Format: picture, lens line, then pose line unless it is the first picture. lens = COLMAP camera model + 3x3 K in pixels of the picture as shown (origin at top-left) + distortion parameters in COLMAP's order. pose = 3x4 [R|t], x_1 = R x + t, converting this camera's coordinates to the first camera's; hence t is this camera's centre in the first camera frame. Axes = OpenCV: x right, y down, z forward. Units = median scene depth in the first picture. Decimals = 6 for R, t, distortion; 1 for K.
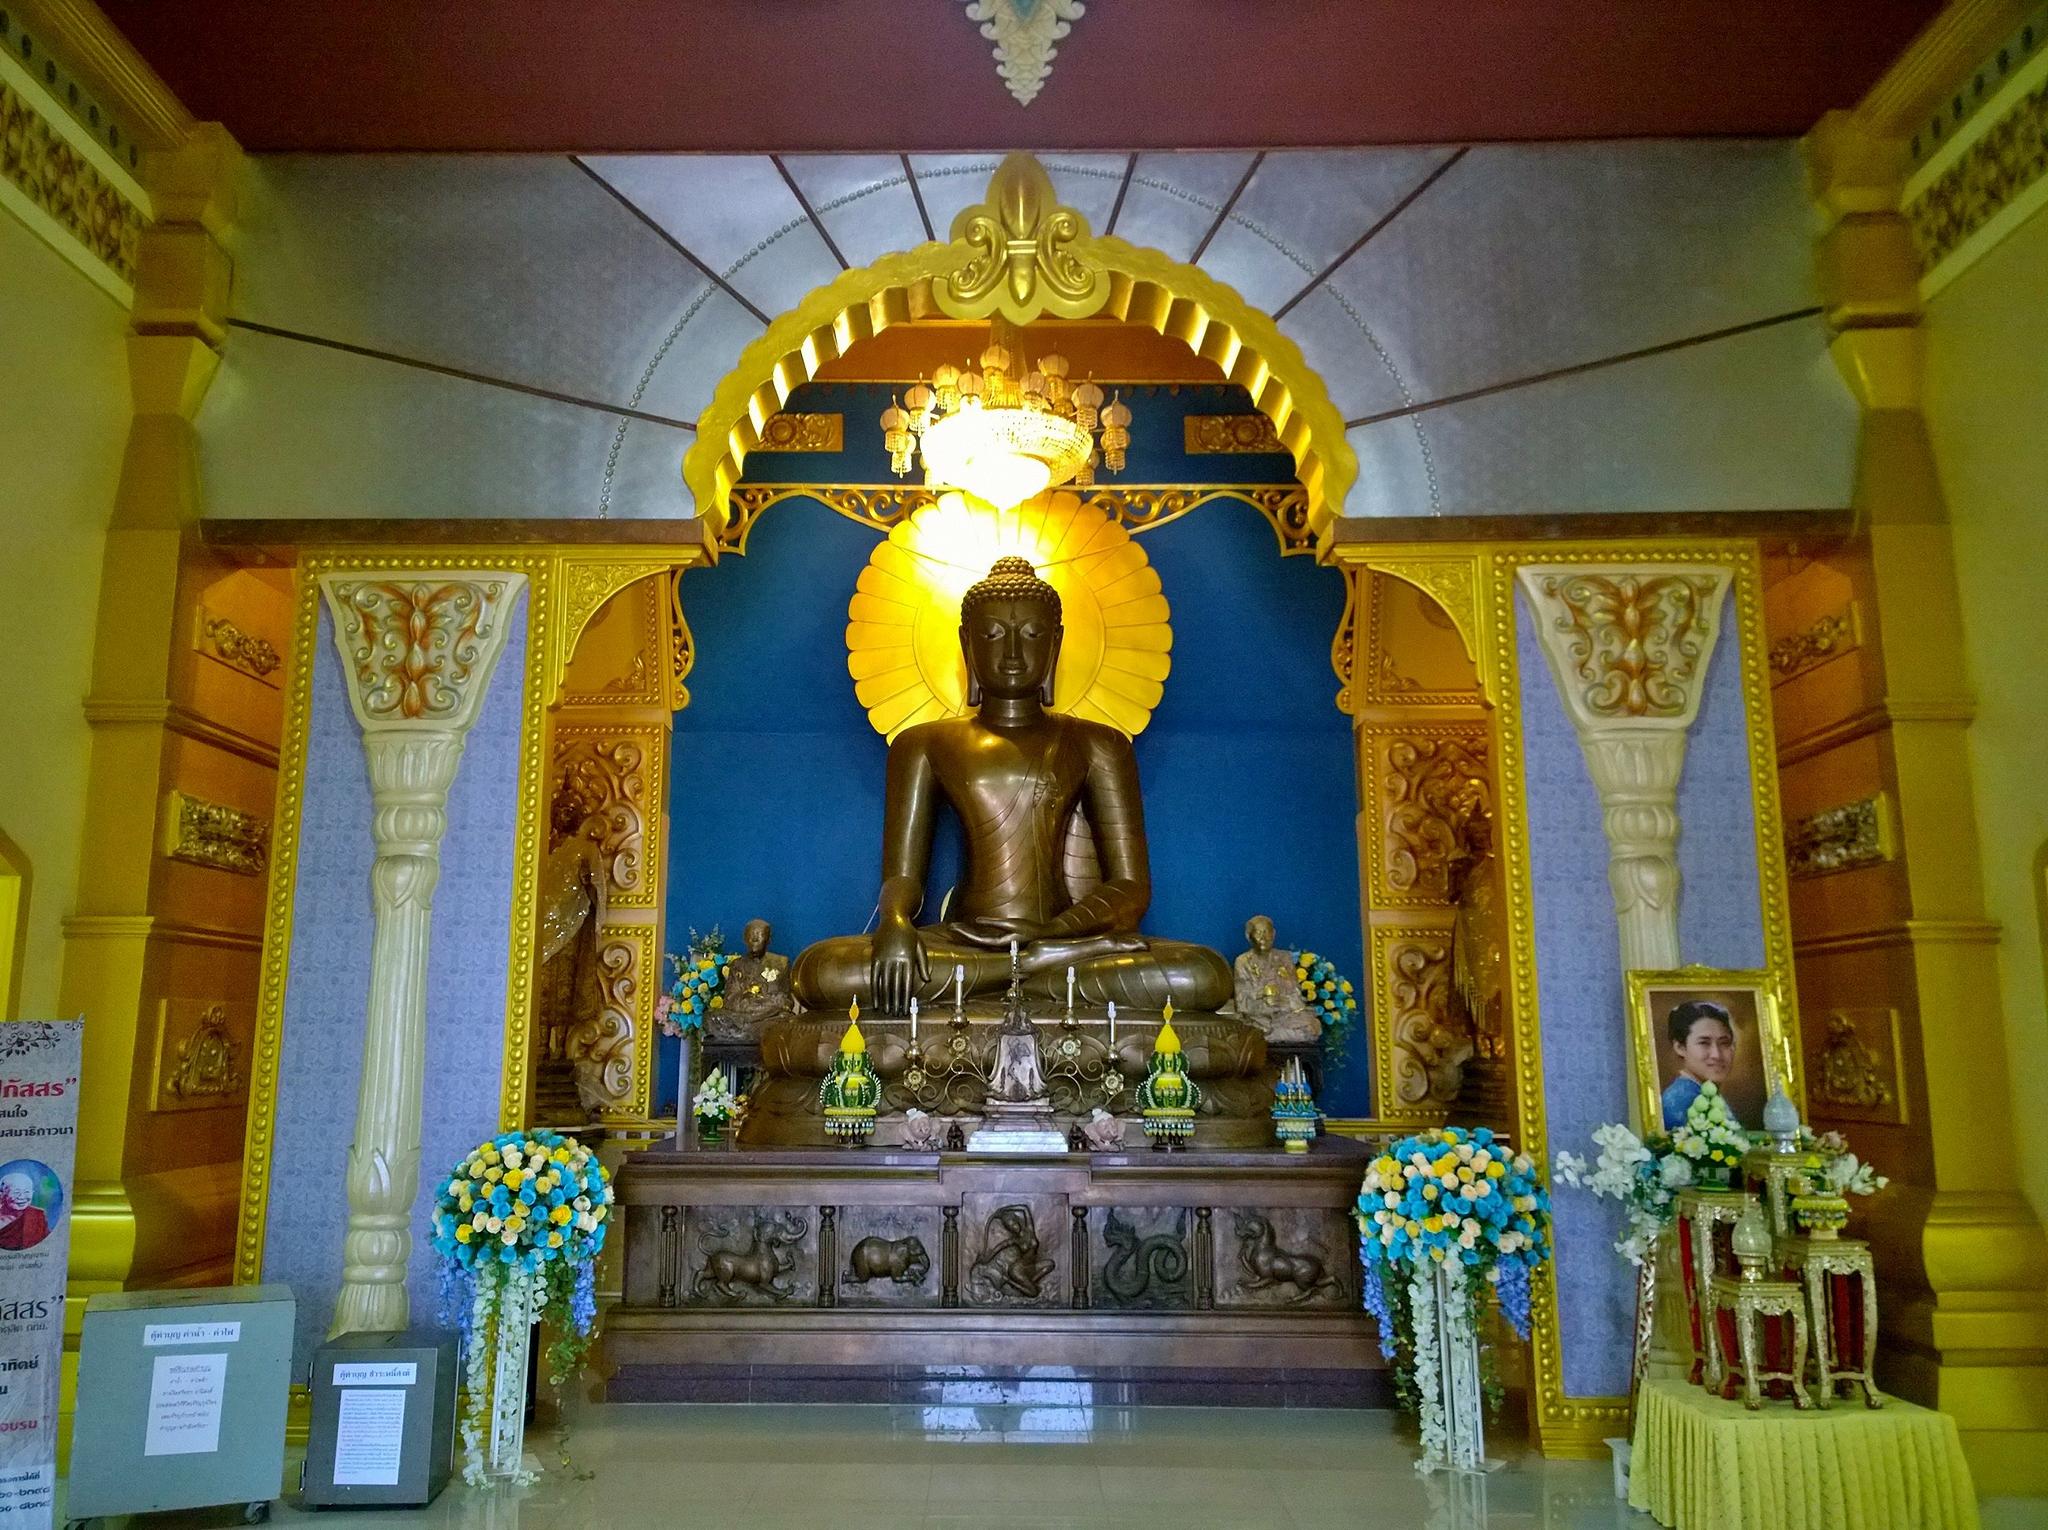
lens RADIAL K [[1727.6, 0, 975.2], [0, 1727.6, 733.9], [0, 0, 1]] dist [0.043339, -0.008867]
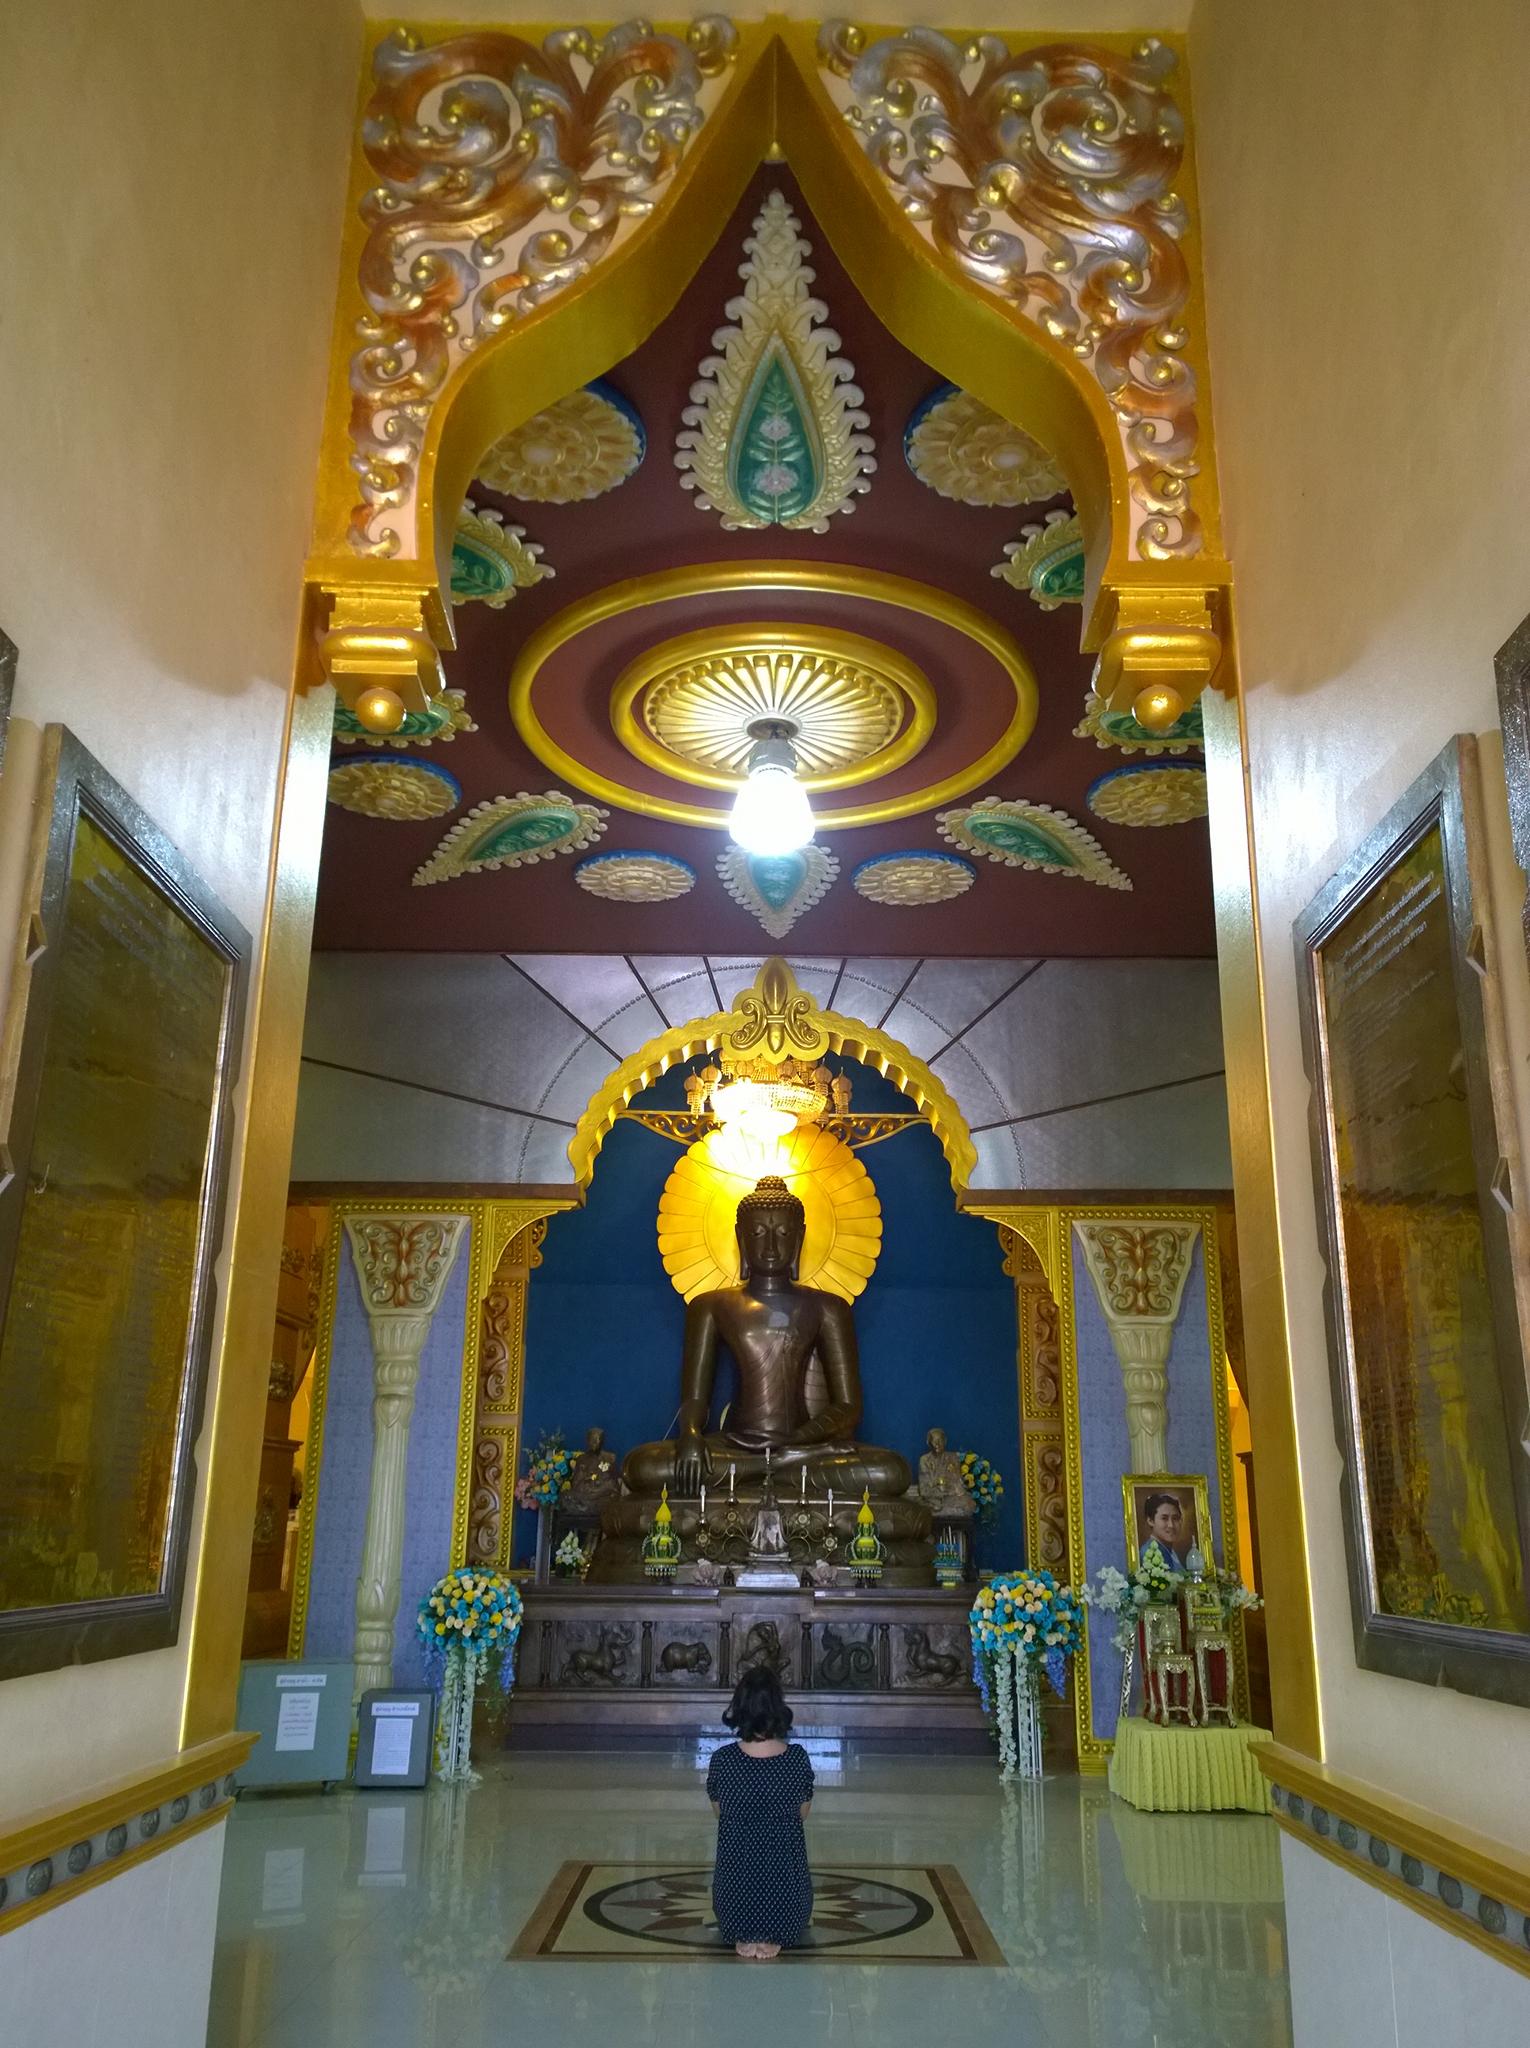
lens RADIAL K [[1690.9, 0, 768.9], [0, 1690.9, 986.6], [0, 0, 1]] dist [0.030381, 0.006347]
pose [[0.999898, 0.010761, 0.009384, 0.004865], [-0.009504, 0.992110, -0.125013, -0.109431], [-0.010655, 0.124911, 0.992111, -0.609327]]
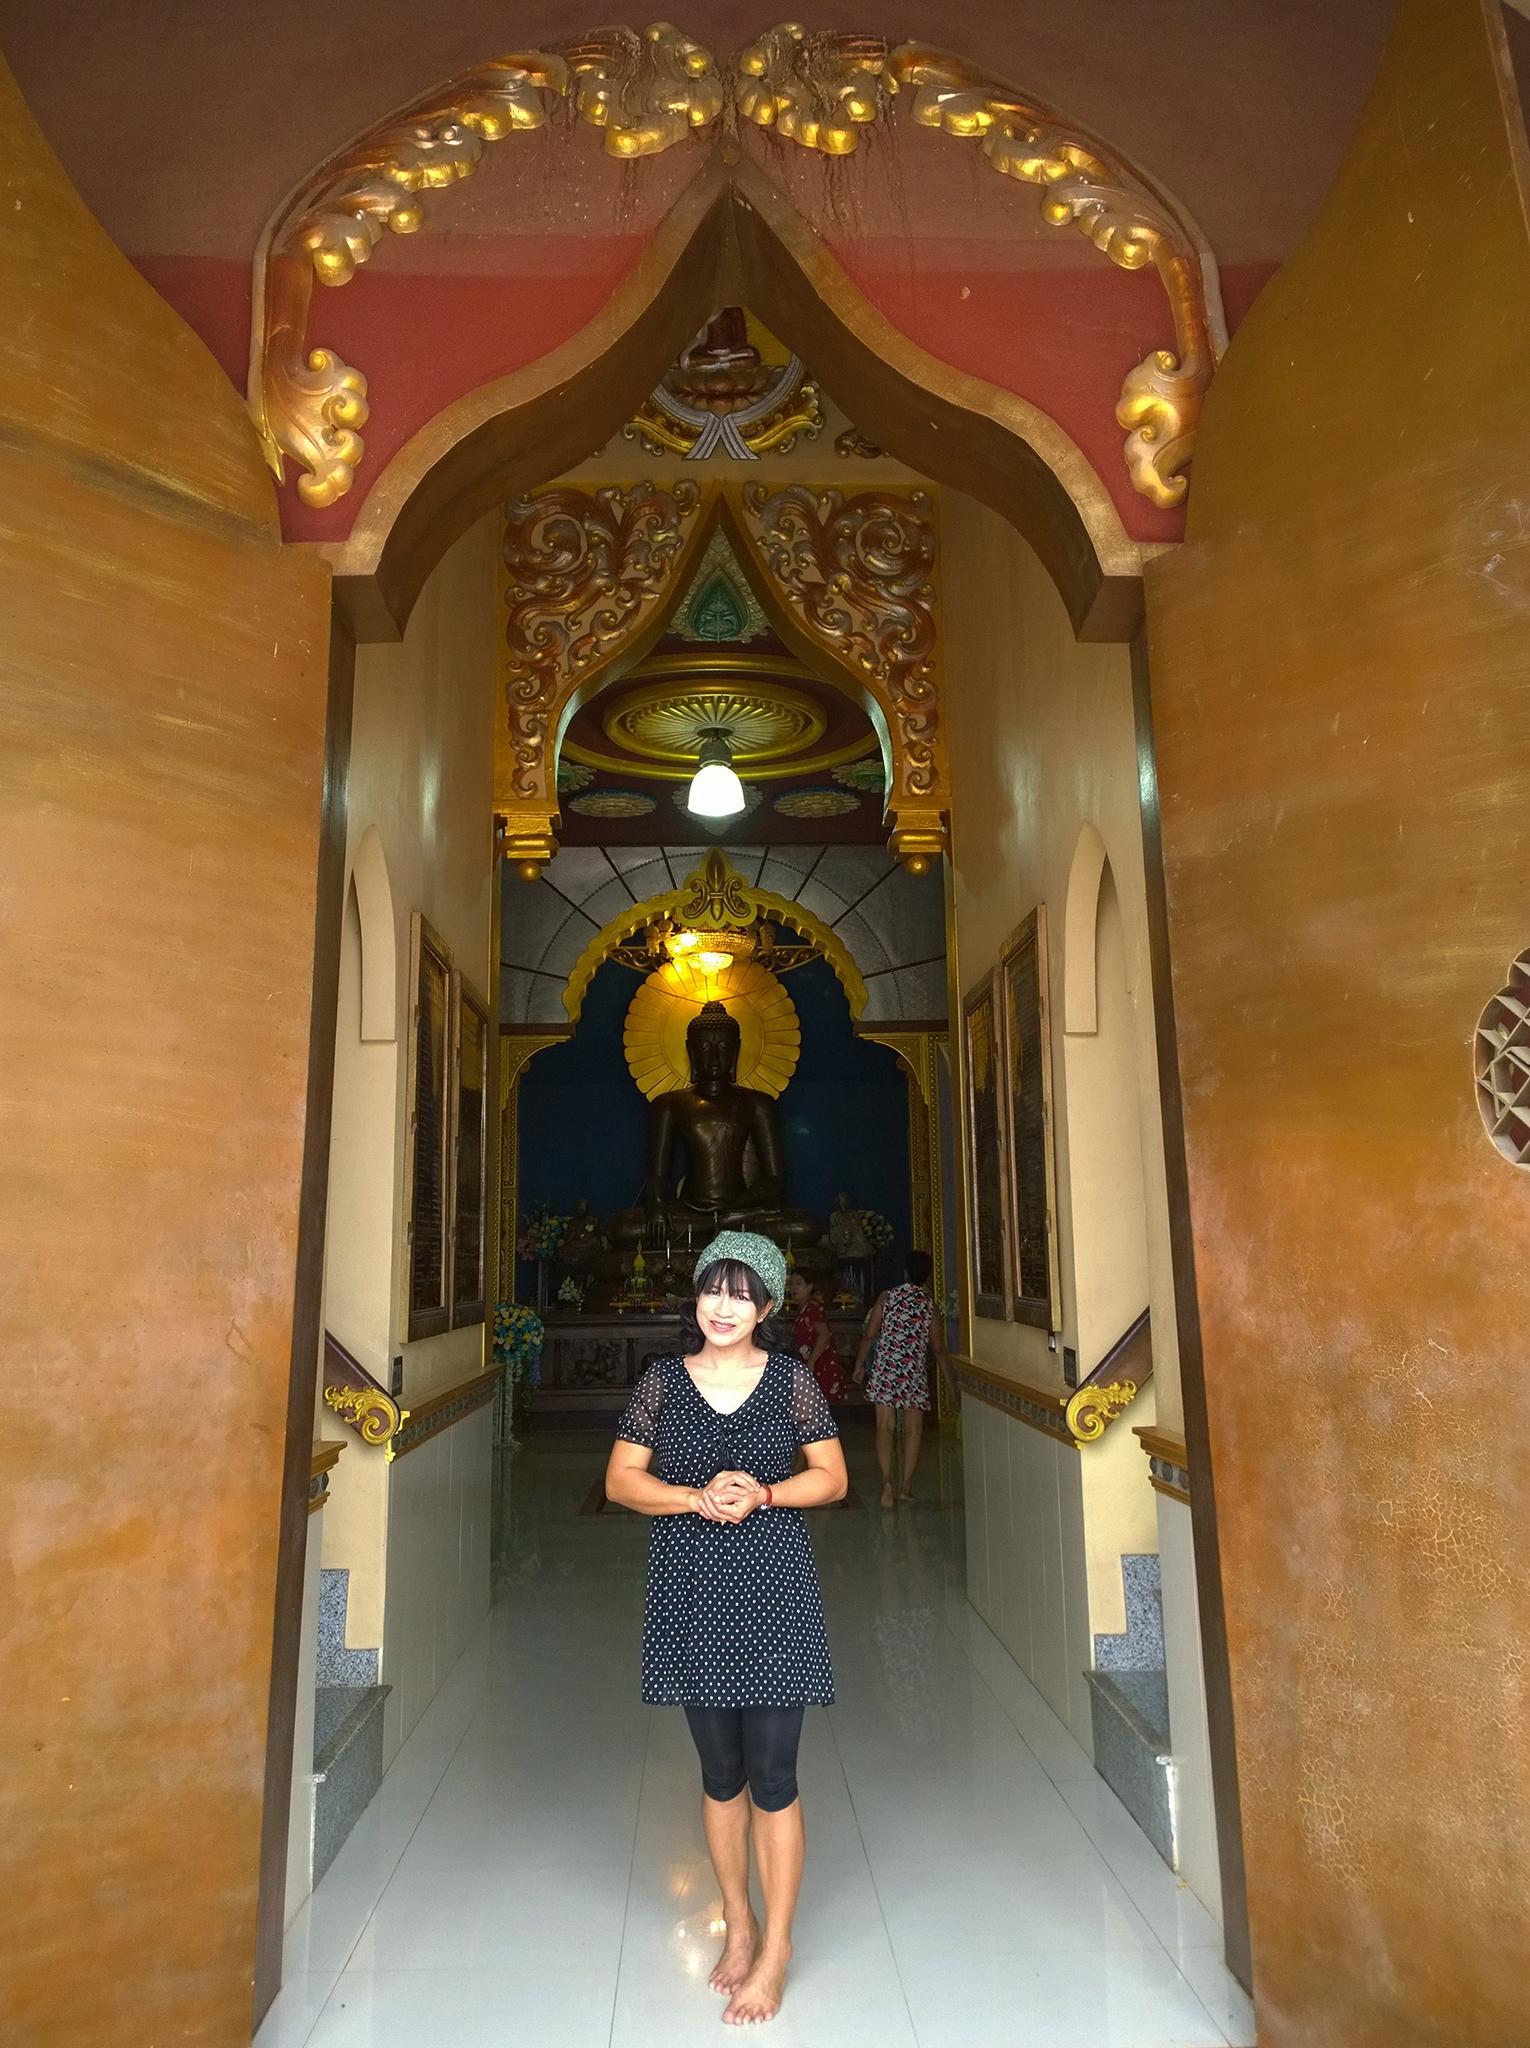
lens RADIAL K [[1727.6, 0, 766.3], [0, 1727.6, 888.5], [0, 0, 1]] dist [0.043339, -0.008867]
pose [[0.998710, -0.007910, 0.050163, -0.019914], [0.009641, 0.999363, -0.034360, -0.214015], [-0.049859, 0.034799, 0.998150, -1.190781]]
